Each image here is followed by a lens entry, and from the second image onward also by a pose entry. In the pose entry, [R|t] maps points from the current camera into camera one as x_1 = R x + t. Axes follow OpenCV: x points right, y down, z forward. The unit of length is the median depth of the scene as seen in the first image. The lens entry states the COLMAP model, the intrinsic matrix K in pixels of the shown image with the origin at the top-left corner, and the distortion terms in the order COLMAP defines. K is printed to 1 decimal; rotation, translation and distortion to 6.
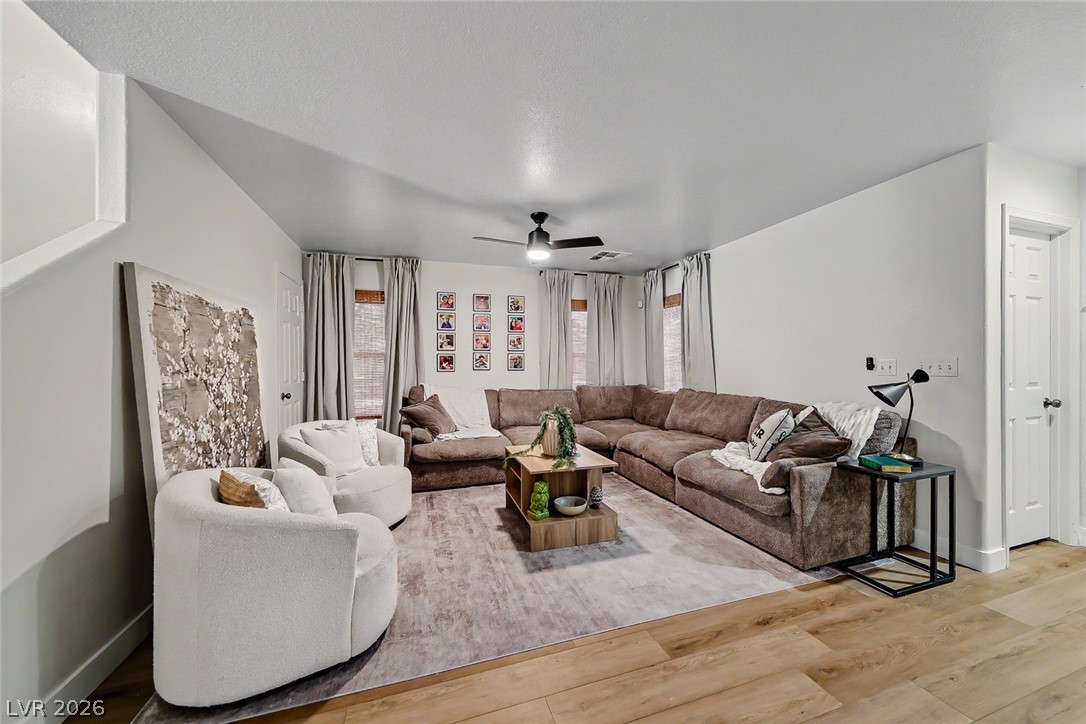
lens RADIAL K [[392.9, 0, 535.6], [0, 392.9, 363.1], [0, 0, 1]] dist [-0.001509, 0.000013]
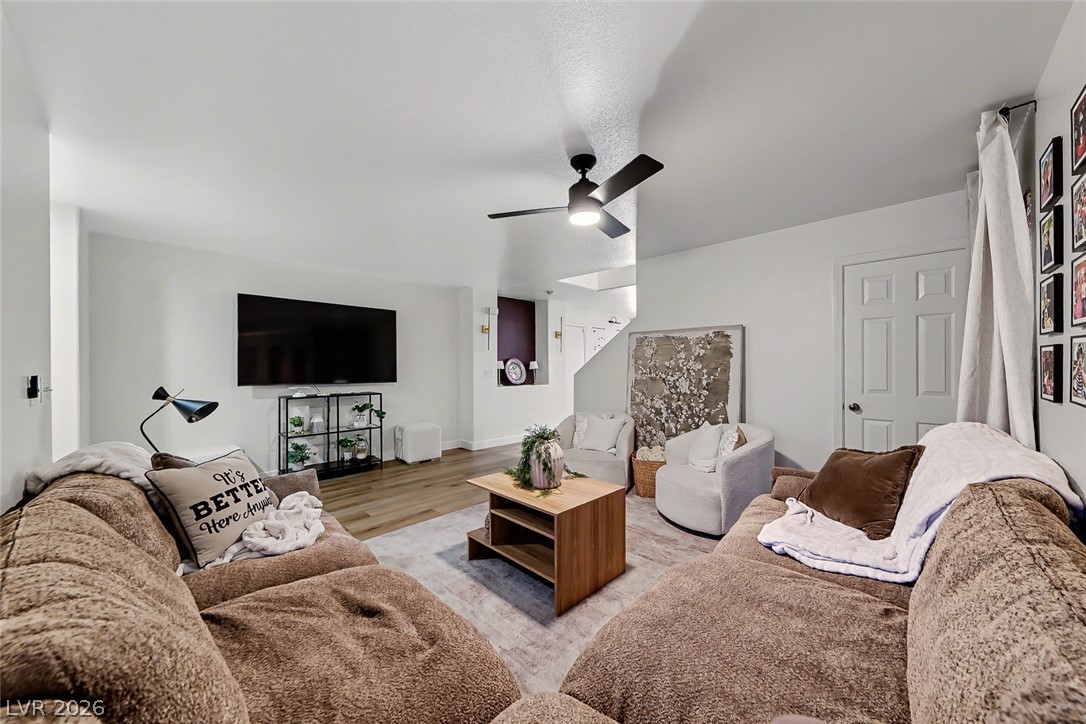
lens RADIAL K [[392.9, 0, 535.6], [0, 392.9, 363.1], [0, 0, 1]] dist [-0.001509, 0.000013]
pose [[-0.889314, 0.008353, -0.457221, 0.607659], [0.012351, 0.999907, -0.005757, -0.026650], [0.457130, -0.010767, -0.889334, 2.358732]]
